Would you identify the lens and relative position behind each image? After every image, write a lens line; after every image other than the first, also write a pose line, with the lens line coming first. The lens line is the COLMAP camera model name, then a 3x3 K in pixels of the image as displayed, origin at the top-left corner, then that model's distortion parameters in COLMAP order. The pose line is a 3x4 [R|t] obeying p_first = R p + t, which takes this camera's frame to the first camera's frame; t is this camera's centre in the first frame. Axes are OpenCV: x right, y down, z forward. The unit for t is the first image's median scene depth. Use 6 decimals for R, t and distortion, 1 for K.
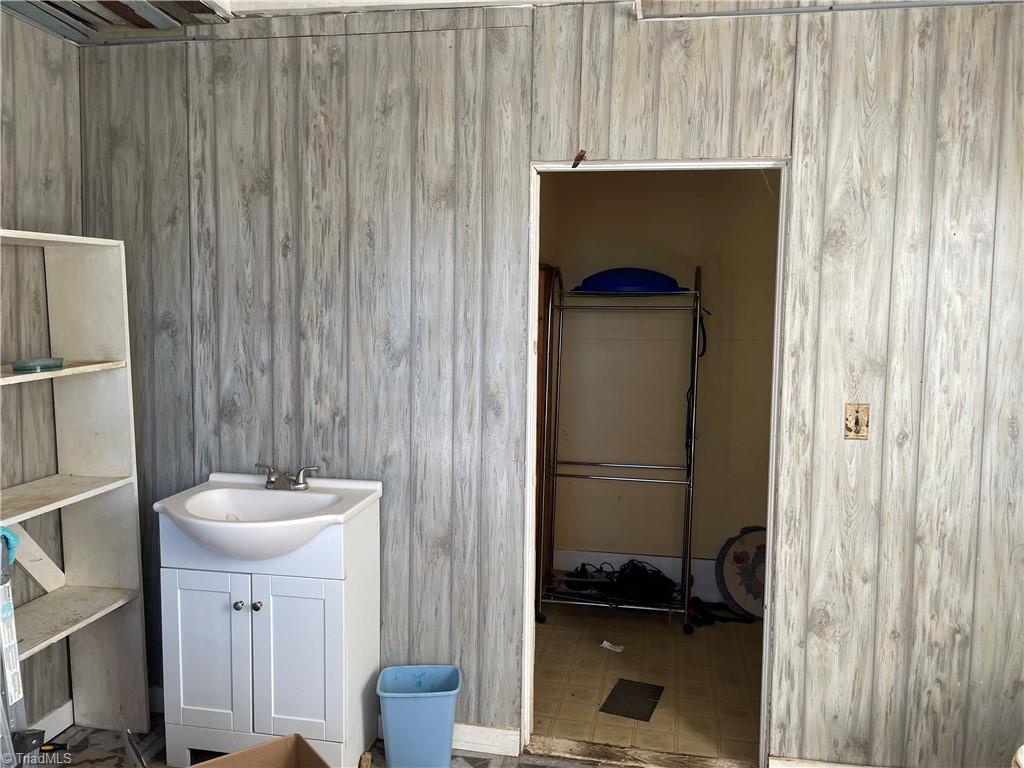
lens RADIAL K [[769.7, 0, 511.3], [0, 769.7, 385.0], [0, 0, 1]] dist [0.036454, 0.000938]
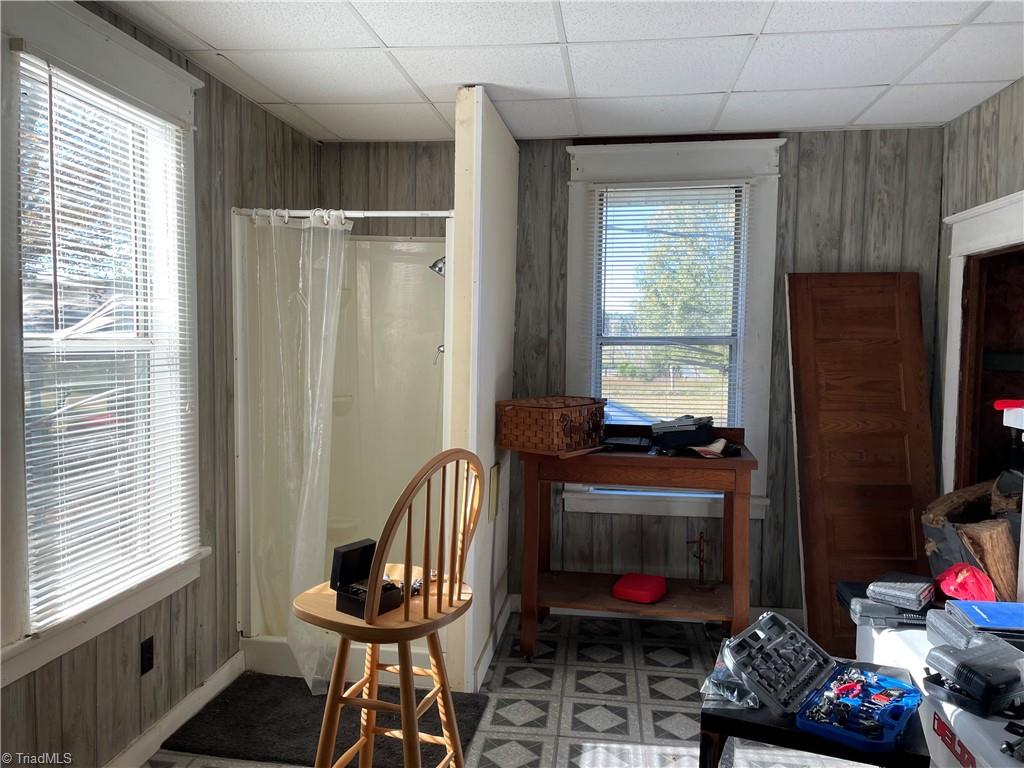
lens RADIAL K [[769.7, 0, 509.3], [0, 769.7, 383.6], [0, 0, 1]] dist [0.036454, 0.000938]
pose [[0.781919, 0.026960, -0.622796, 0.101181], [-0.047917, 0.998708, -0.016926, 0.046663], [0.621535, 0.043077, 0.782201, -0.470583]]
